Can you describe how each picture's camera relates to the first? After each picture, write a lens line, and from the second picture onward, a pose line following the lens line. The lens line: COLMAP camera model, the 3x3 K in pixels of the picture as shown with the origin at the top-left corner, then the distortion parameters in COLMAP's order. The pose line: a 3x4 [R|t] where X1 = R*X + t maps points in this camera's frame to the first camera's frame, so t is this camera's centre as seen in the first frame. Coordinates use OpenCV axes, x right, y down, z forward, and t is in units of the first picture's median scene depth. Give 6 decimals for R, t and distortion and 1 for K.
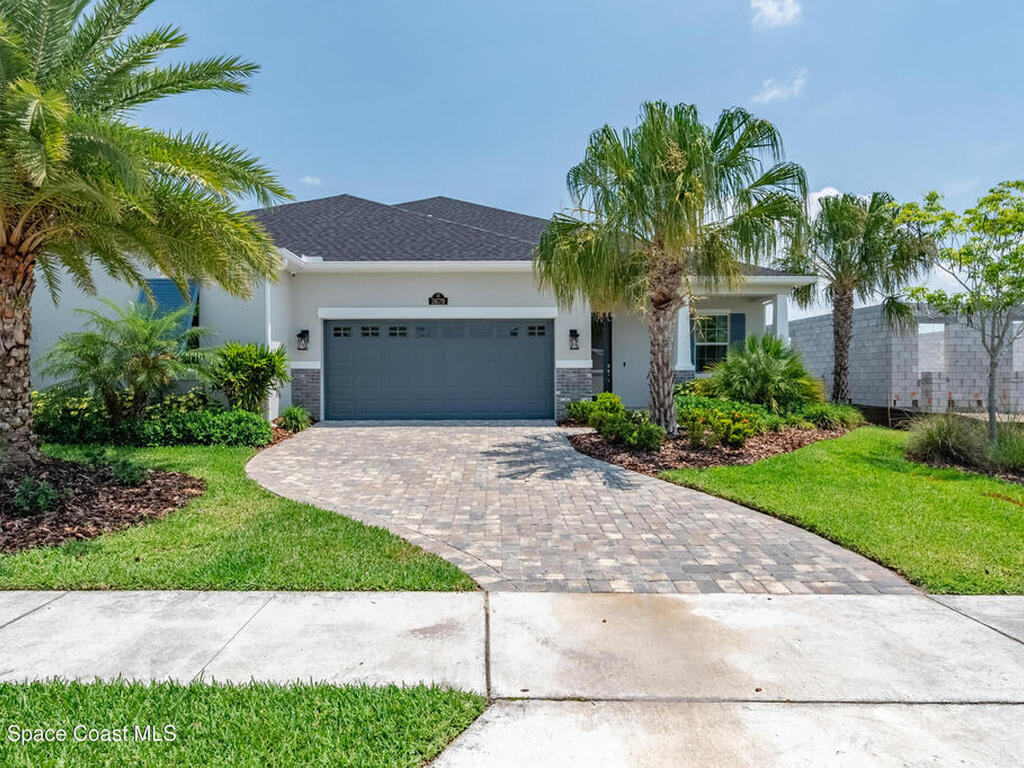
lens RADIAL K [[533.2, 0, 510.3], [0, 533.2, 384.6], [0, 0, 1]] dist [-0.004293, 0.000831]
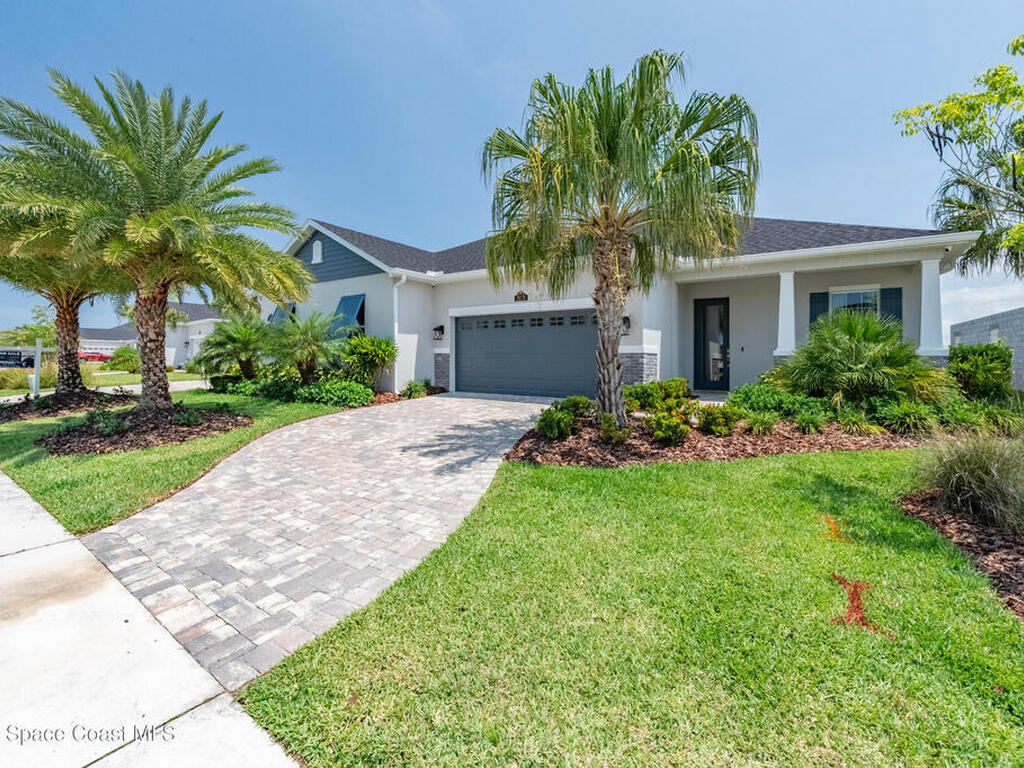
lens RADIAL K [[413.9, 0, 508.7], [0, 413.9, 350.4], [0, 0, 1]] dist [0.000974, -0.000301]
pose [[0.857339, -0.001078, -0.514751, 0.994324], [-0.016420, 0.999432, -0.029442, -0.024325], [0.514490, 0.033694, 0.856834, 0.523110]]
